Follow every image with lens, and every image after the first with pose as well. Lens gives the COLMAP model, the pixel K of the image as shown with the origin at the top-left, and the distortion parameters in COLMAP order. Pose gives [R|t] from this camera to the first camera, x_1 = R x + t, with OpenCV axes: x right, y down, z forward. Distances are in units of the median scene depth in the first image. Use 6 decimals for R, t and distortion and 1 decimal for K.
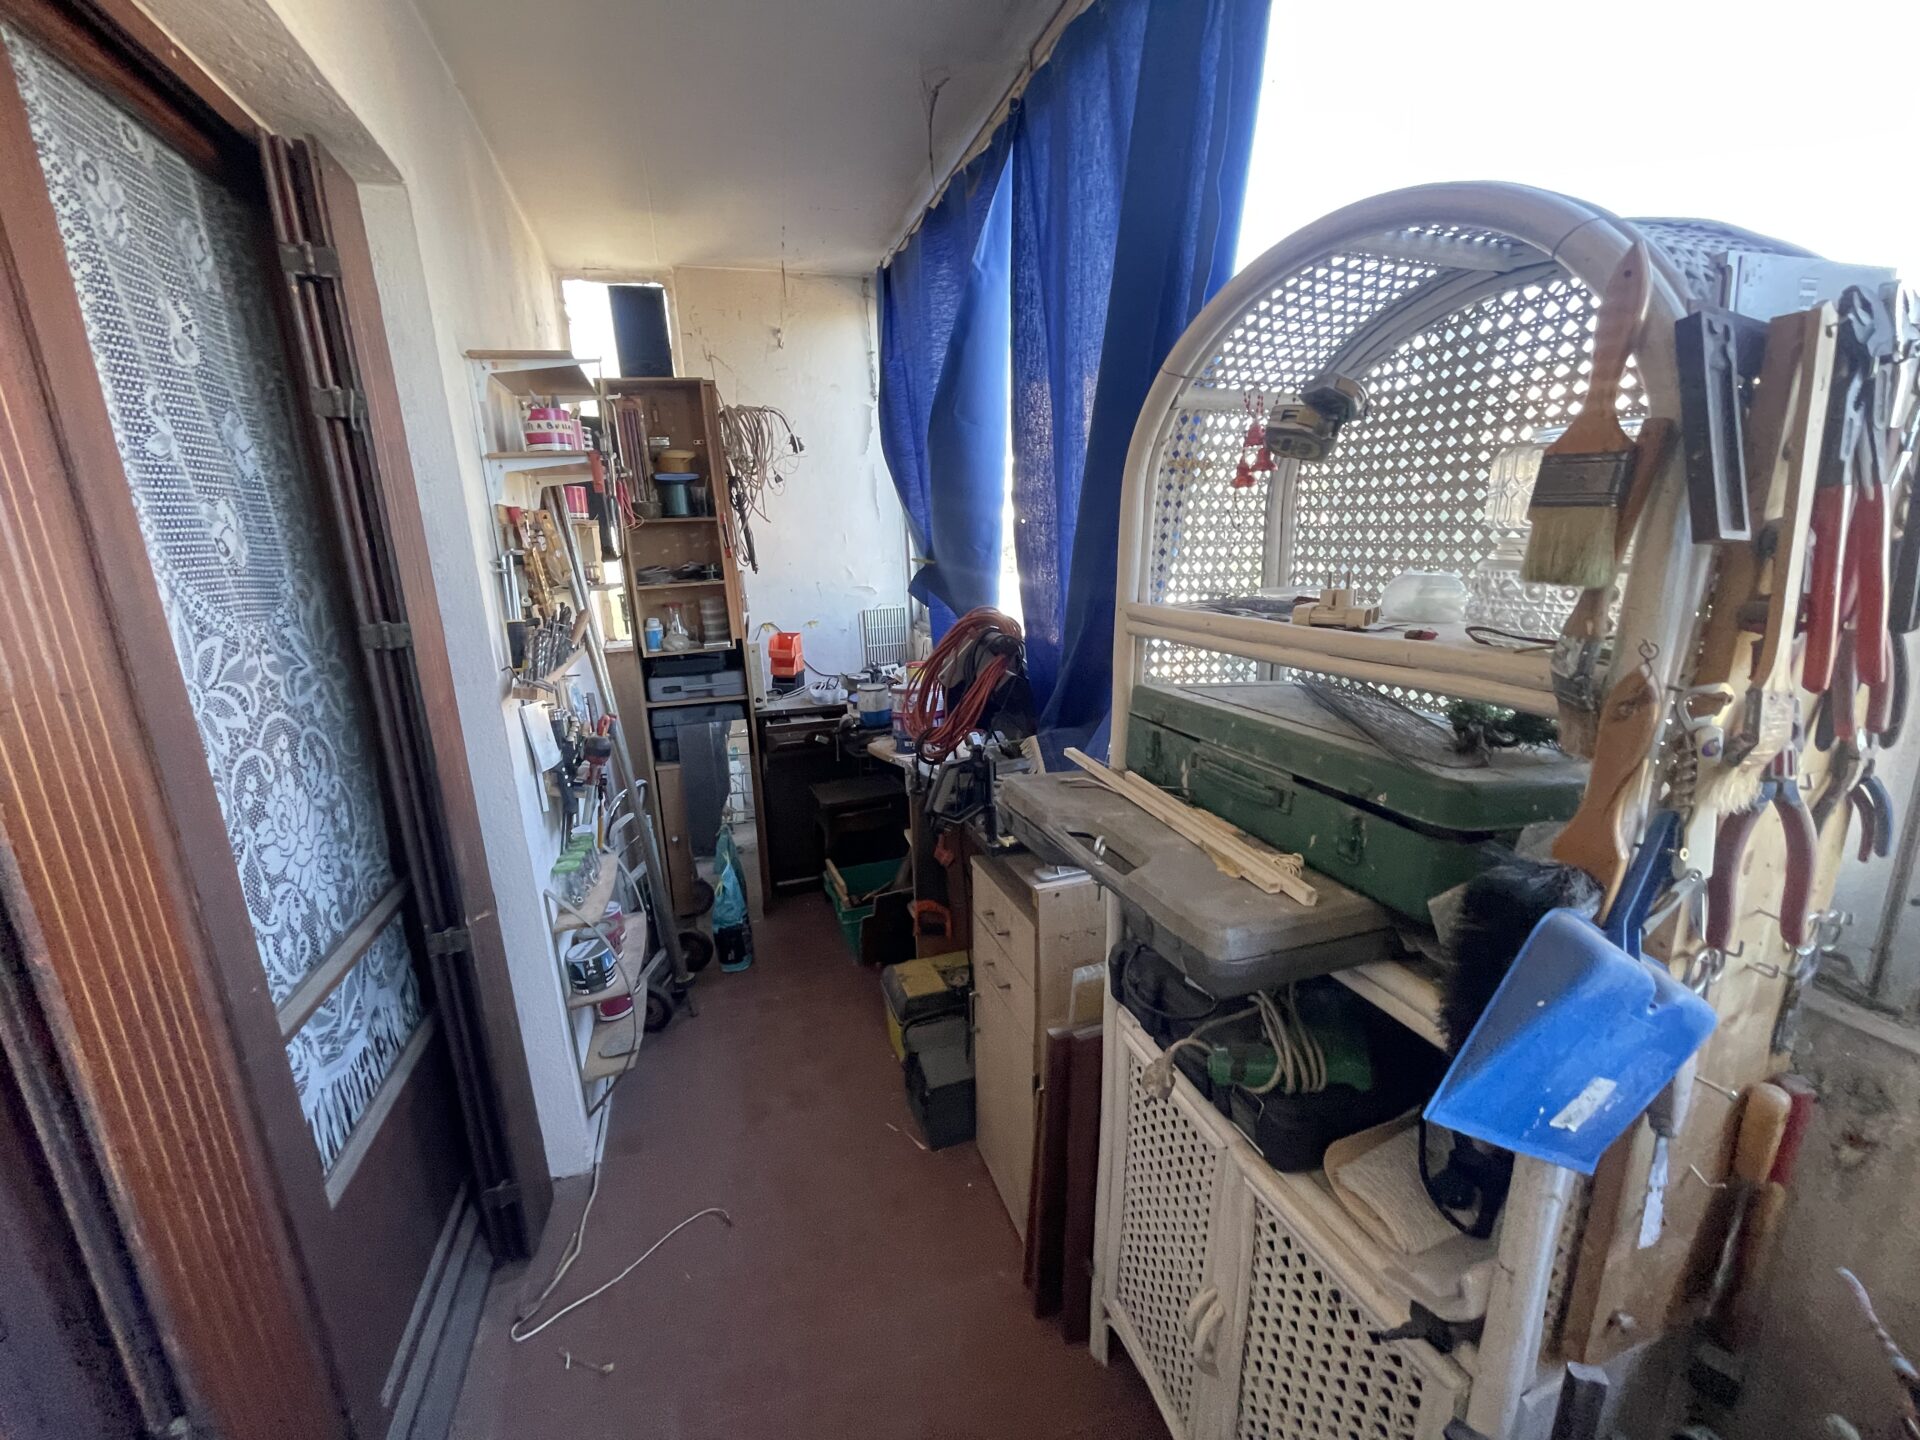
lens RADIAL K [[774.4, 0, 956.8], [0, 774.4, 727.9], [0, 0, 1]] dist [-0.003049, 0.001036]
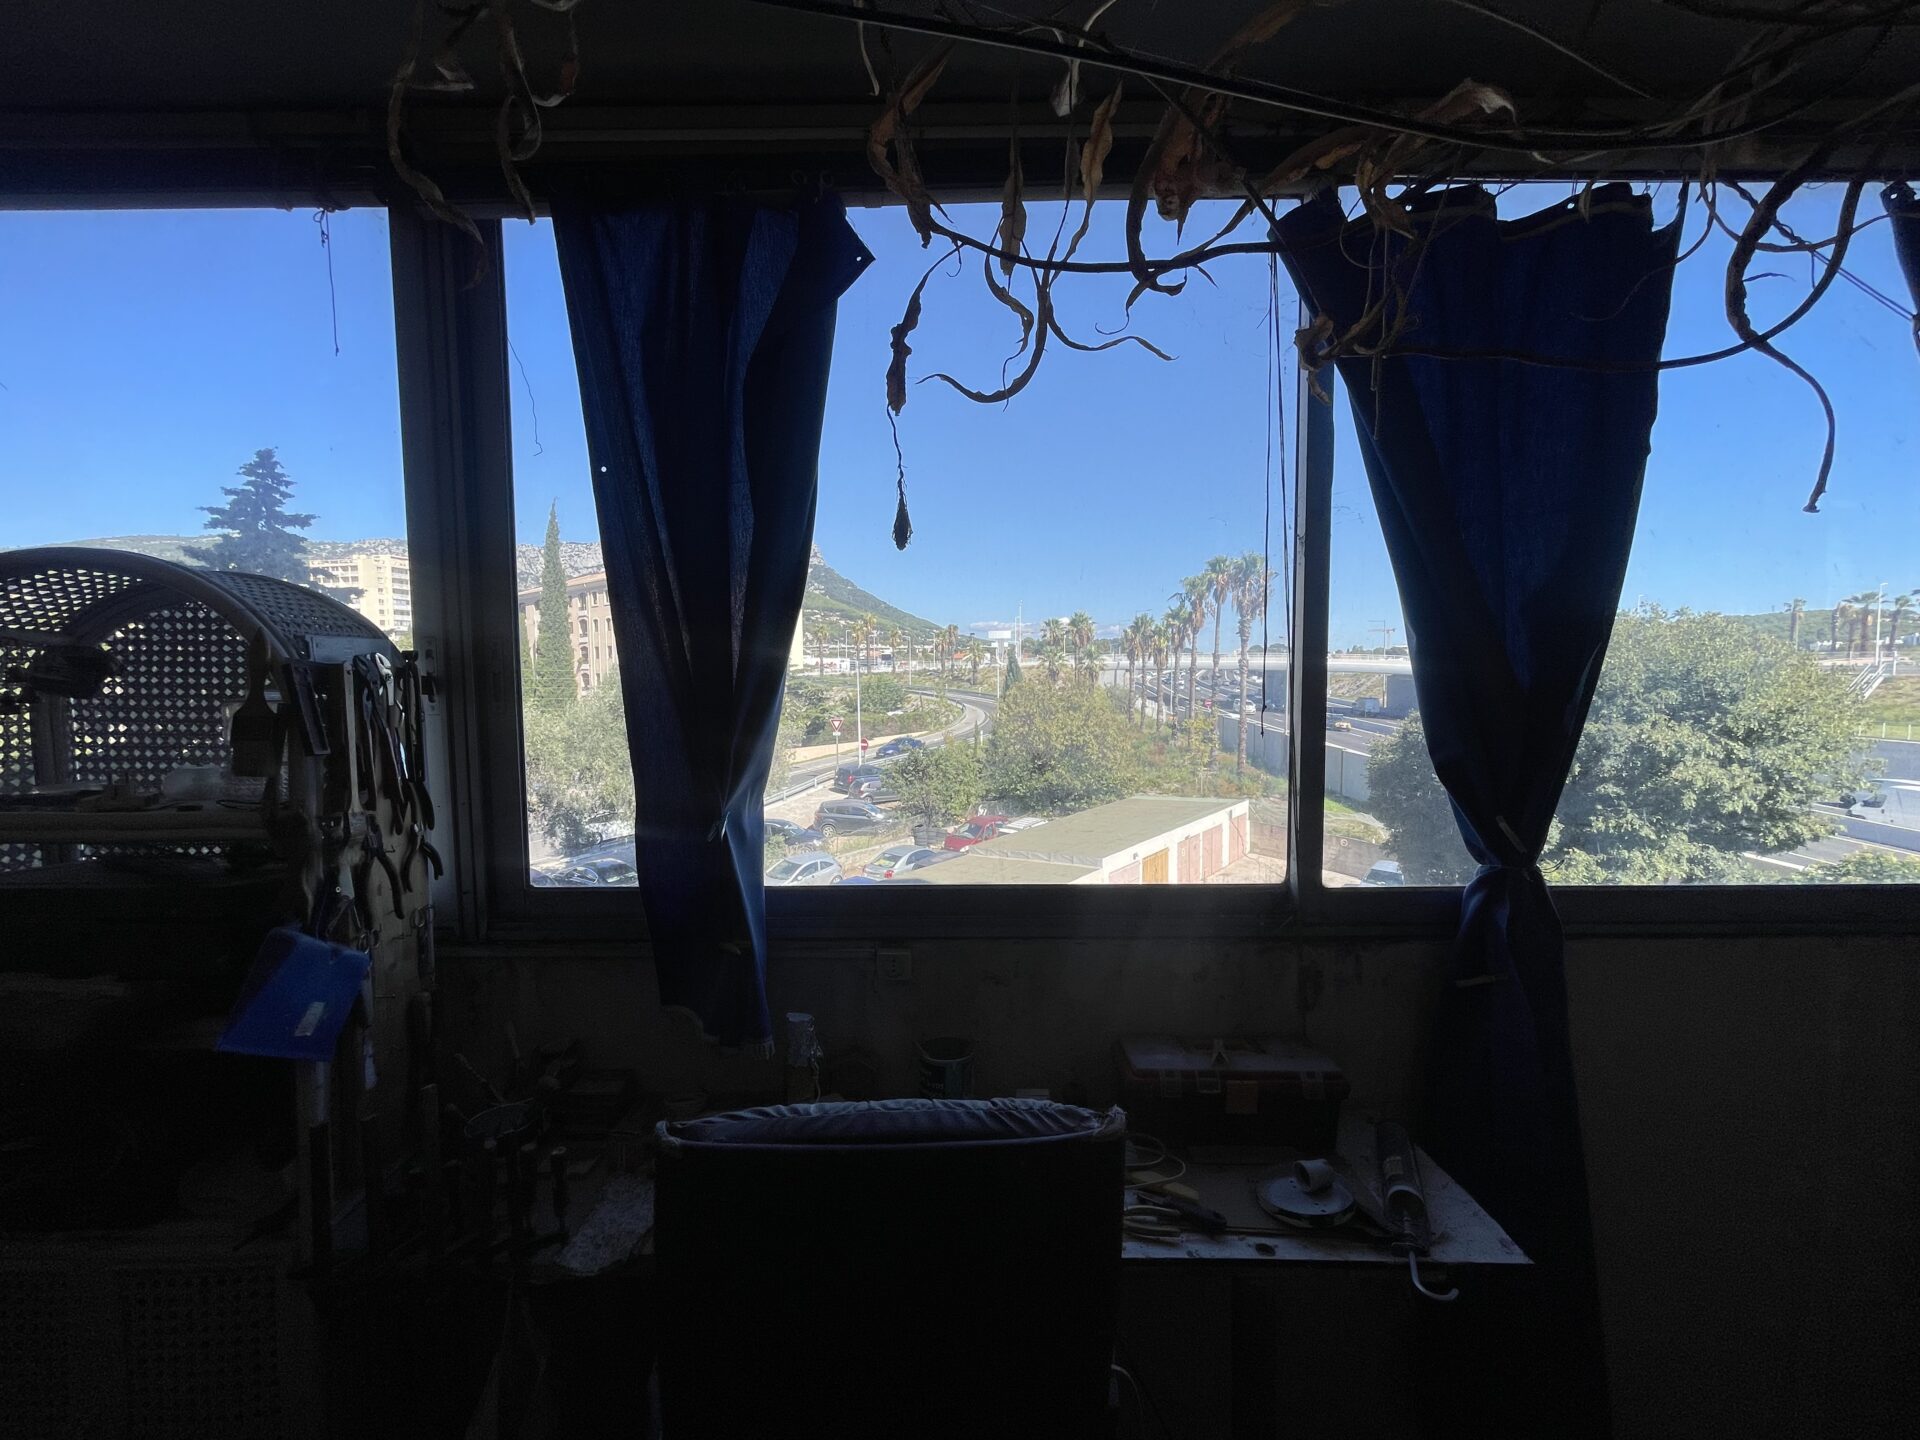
lens RADIAL K [[774.4, 0, 954.5], [0, 774.4, 724.6], [0, 0, 1]] dist [-0.003049, 0.001036]
pose [[0.308470, -0.024772, 0.950912, -0.536103], [0.221019, 0.974169, -0.046320, 0.168889], [-0.925201, 0.224458, 0.305976, -1.237282]]
